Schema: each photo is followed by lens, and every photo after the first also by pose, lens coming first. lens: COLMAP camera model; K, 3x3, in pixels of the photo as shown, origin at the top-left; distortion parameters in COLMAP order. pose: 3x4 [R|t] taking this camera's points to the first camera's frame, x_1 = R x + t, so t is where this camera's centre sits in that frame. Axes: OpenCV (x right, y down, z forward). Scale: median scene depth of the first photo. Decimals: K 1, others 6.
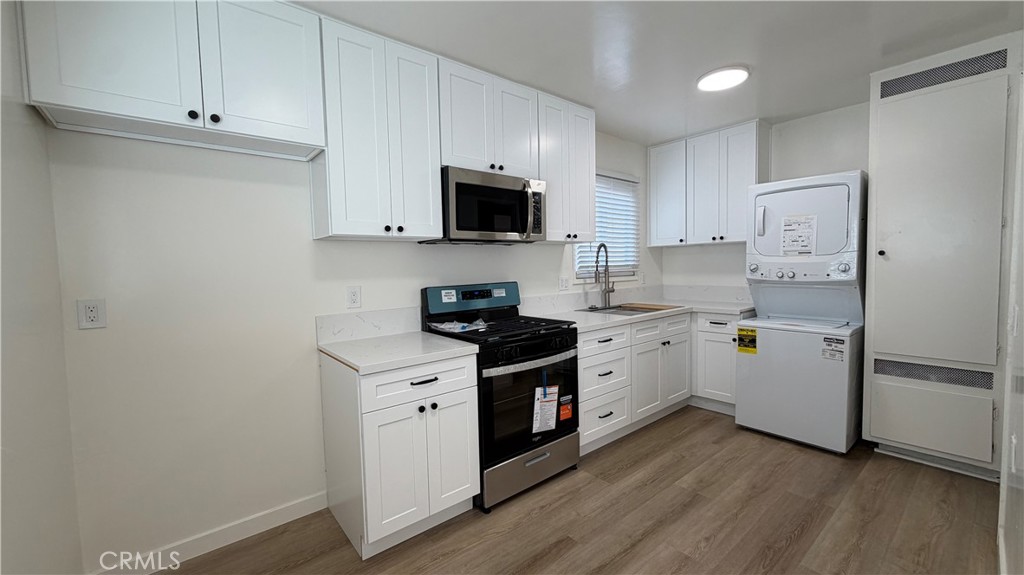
lens RADIAL K [[408.9, 0, 512.0], [0, 408.9, 287.5], [0, 0, 1]] dist [0.002703, -0.000281]
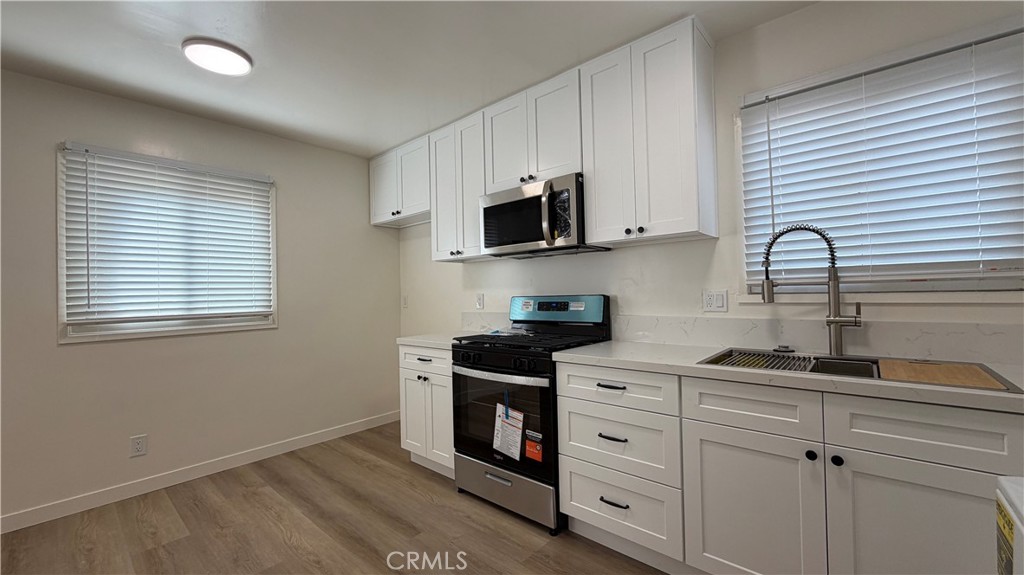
lens RADIAL K [[408.9, 0, 512.0], [0, 408.9, 287.5], [0, 0, 1]] dist [0.002703, -0.000281]
pose [[0.148760, 0.006142, -0.988854, 0.955452], [-0.036898, 0.999319, 0.000656, -0.027381], [0.988185, 0.036389, 0.148885, 0.827189]]
